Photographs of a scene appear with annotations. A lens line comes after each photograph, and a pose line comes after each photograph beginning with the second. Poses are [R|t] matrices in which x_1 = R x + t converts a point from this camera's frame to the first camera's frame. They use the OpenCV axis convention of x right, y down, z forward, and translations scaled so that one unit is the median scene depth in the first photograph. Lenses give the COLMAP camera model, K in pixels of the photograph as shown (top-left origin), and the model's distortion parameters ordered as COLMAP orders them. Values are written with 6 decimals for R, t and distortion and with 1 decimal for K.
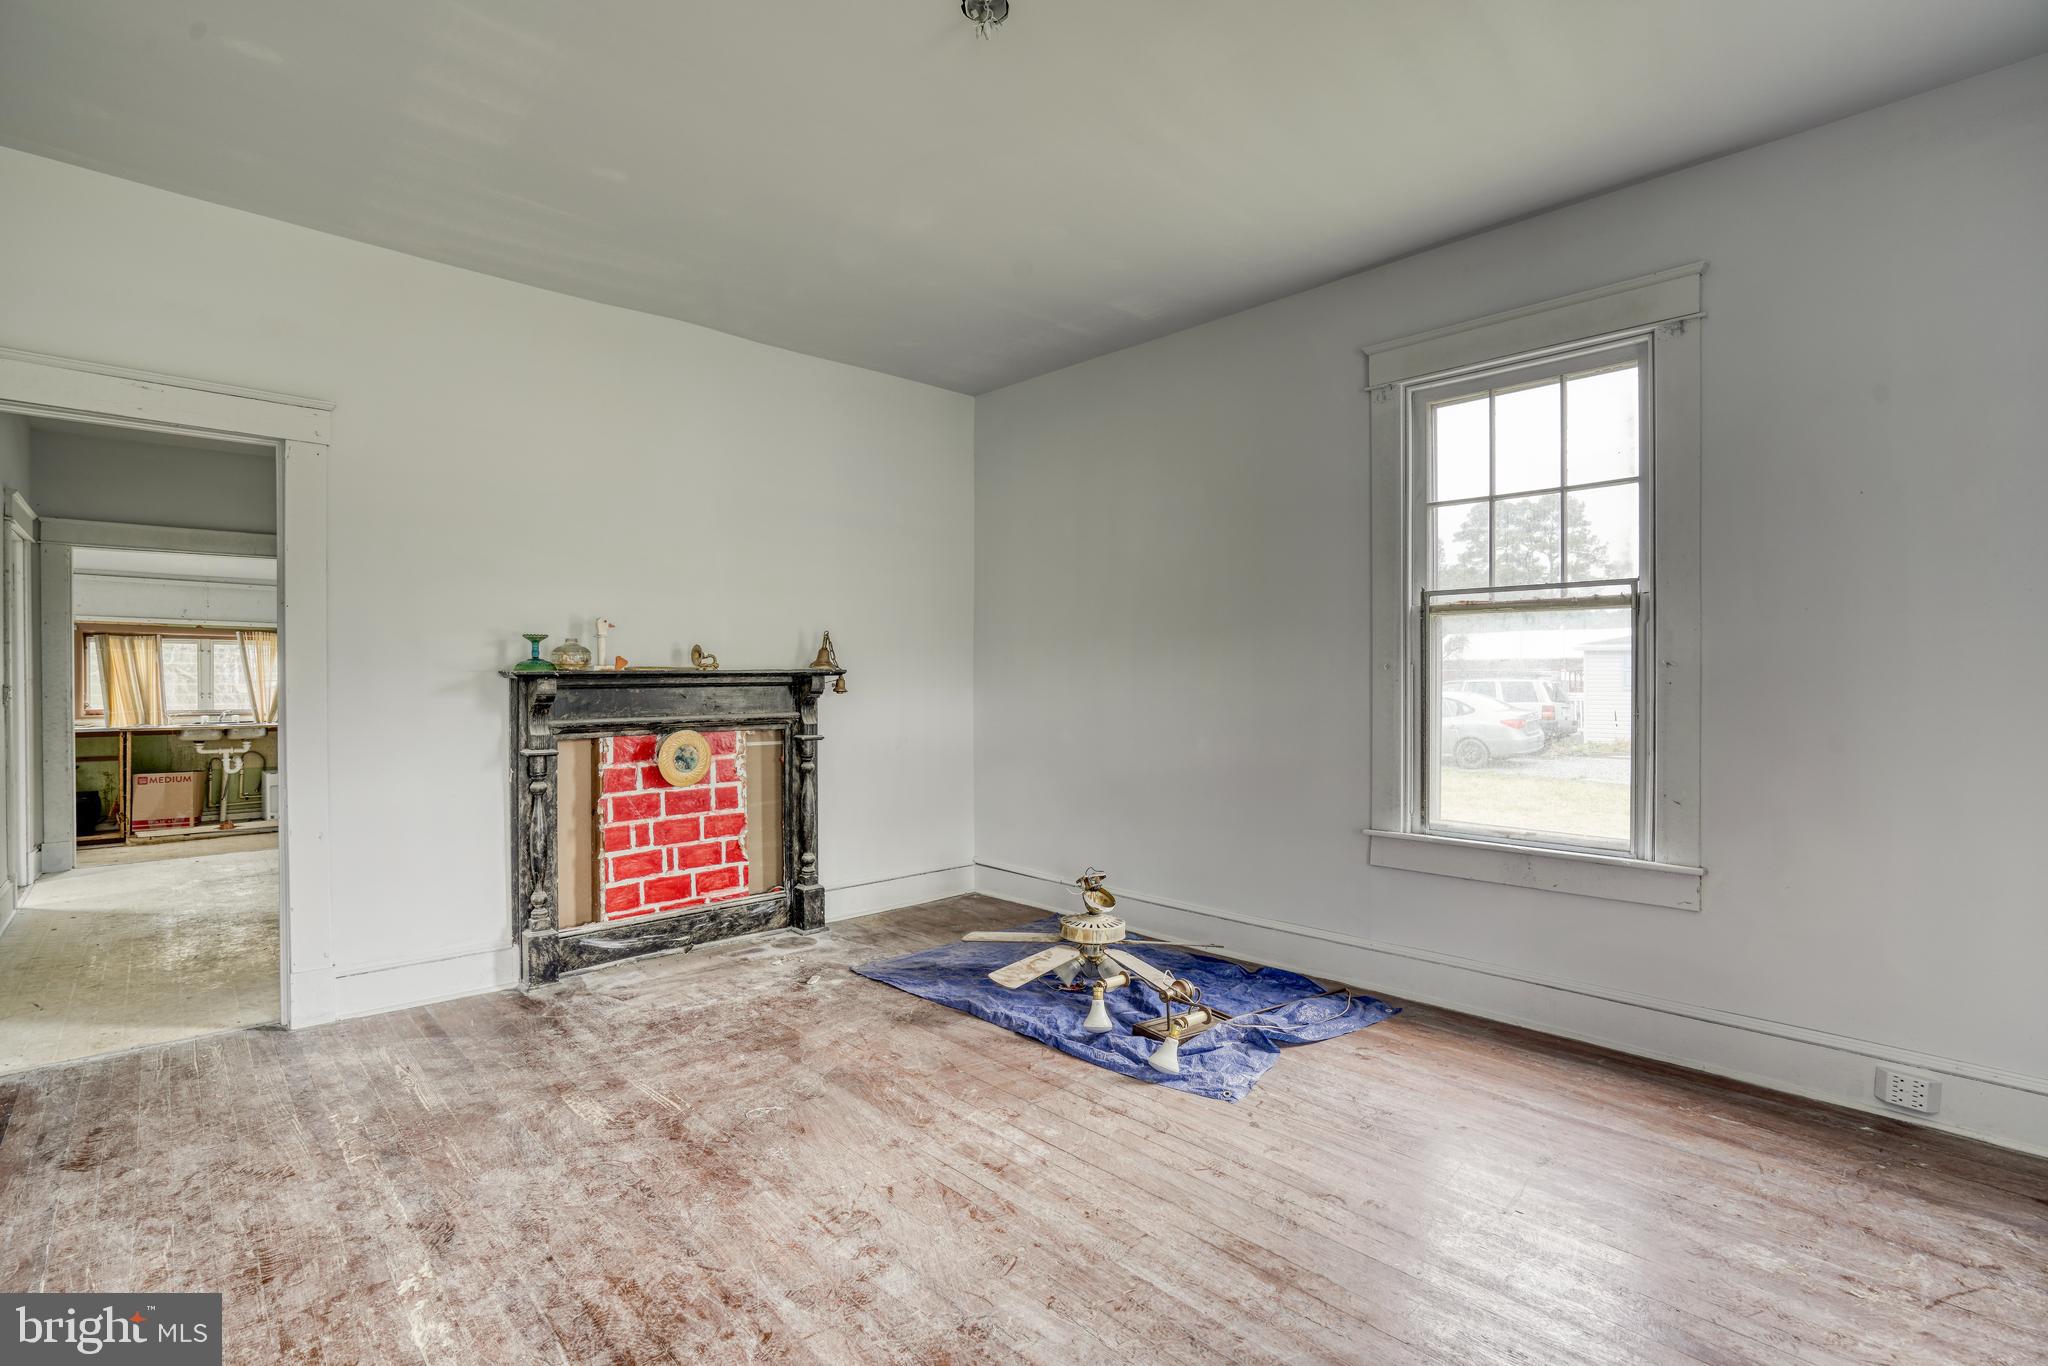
lens RADIAL K [[942.3, 0, 1027.7], [0, 942.3, 676.5], [0, 0, 1]] dist [-0.057525, 0.020410]
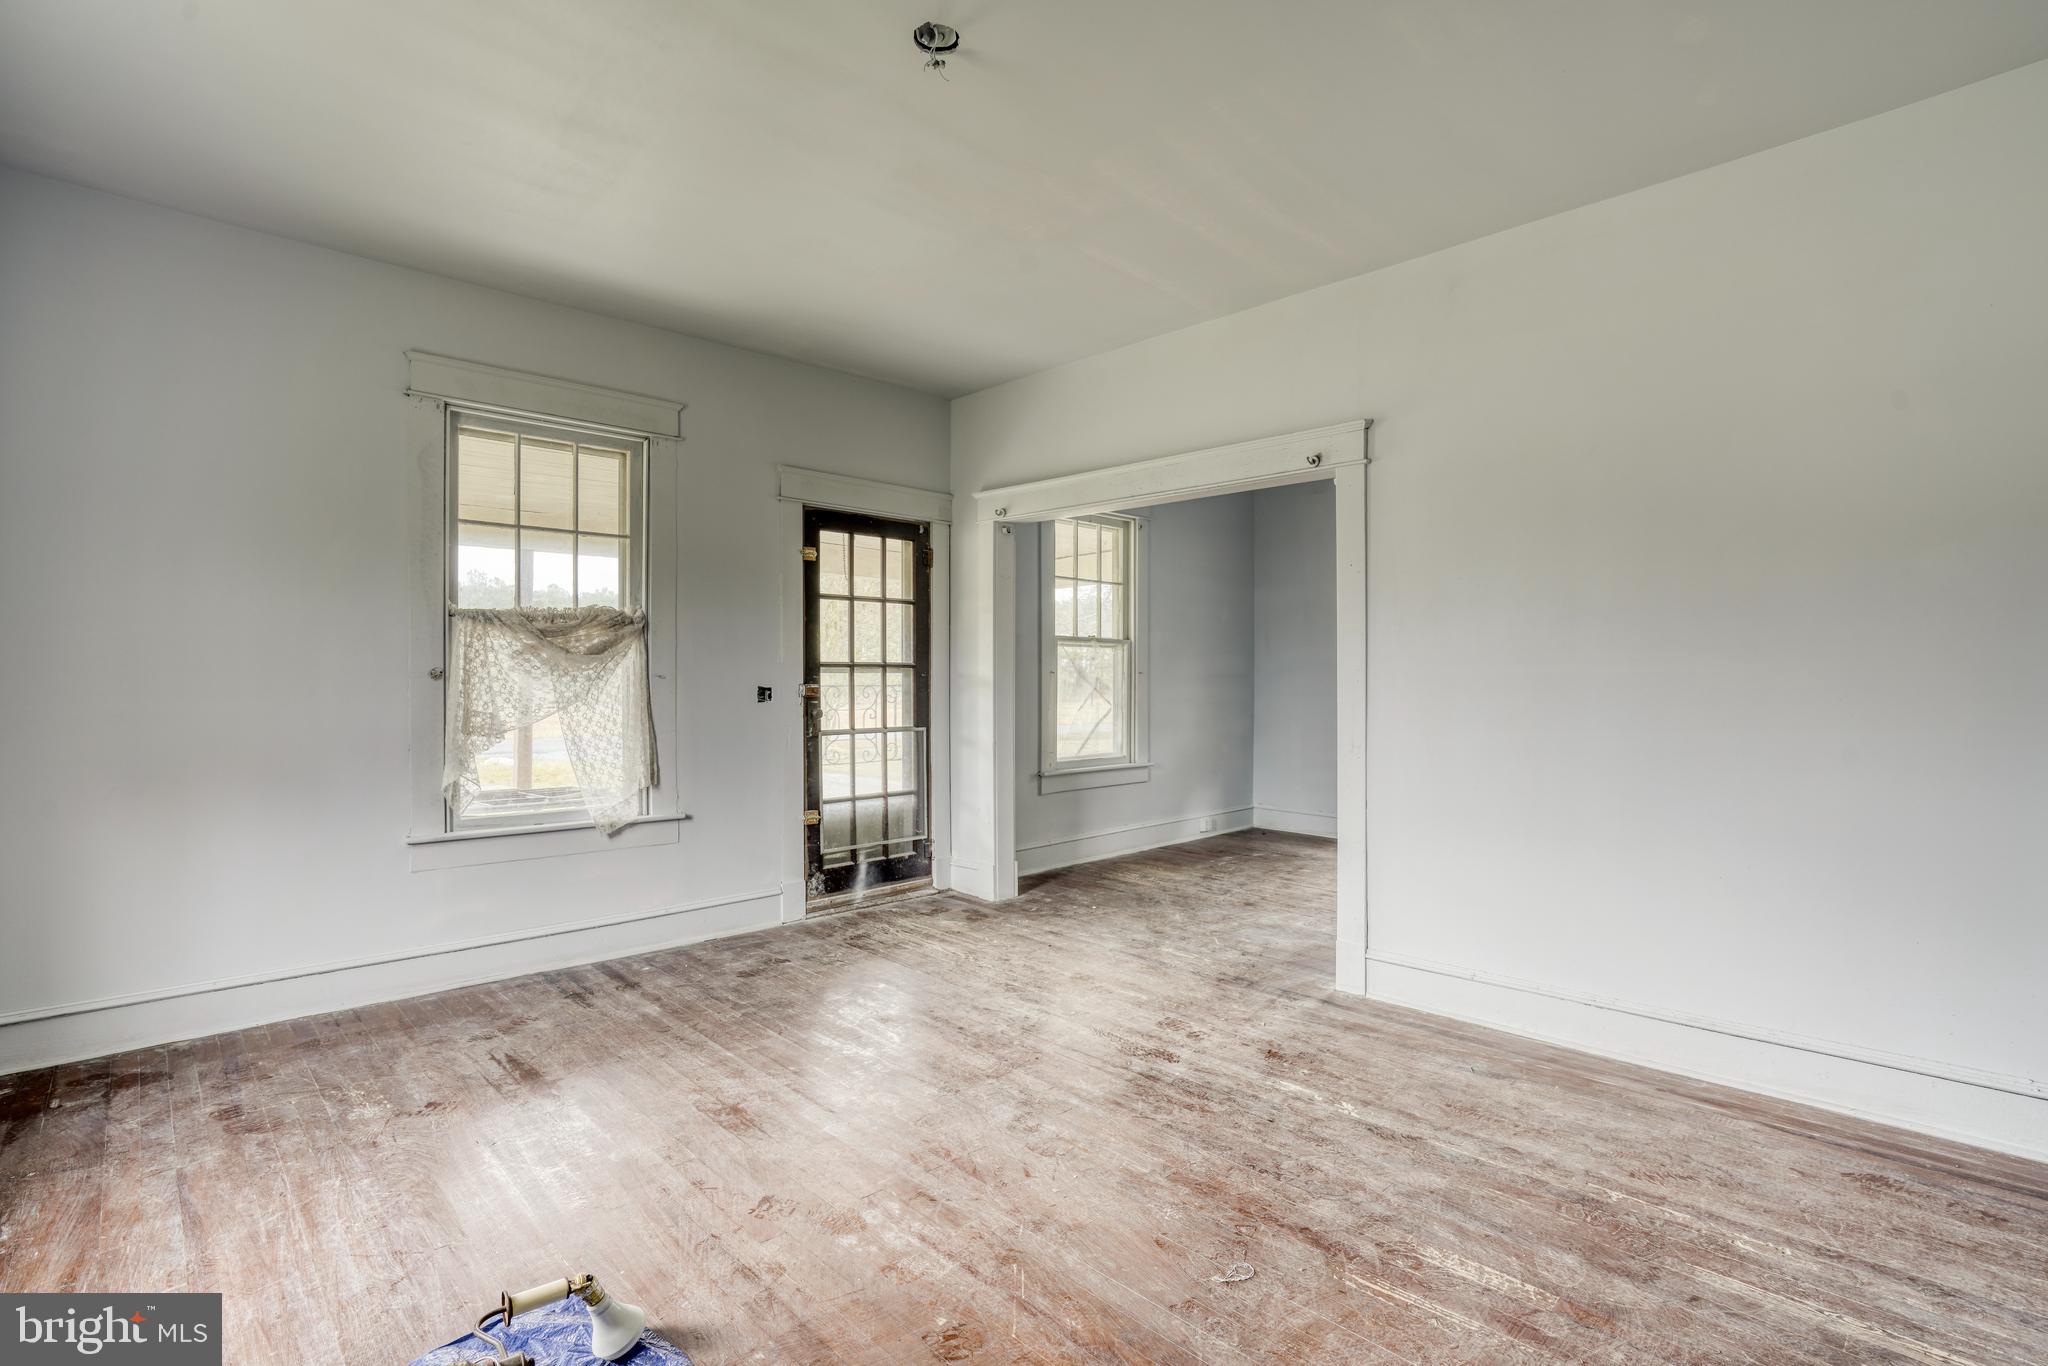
lens RADIAL K [[955.5, 0, 1009.5], [0, 955.5, 680.4], [0, 0, 1]] dist [-0.055907, 0.020592]
pose [[-0.999964, 0.002173, 0.008179, -0.088674], [0.002025, 0.999834, -0.018092, 0.014209], [-0.008217, -0.018074, -0.999803, 1.324982]]
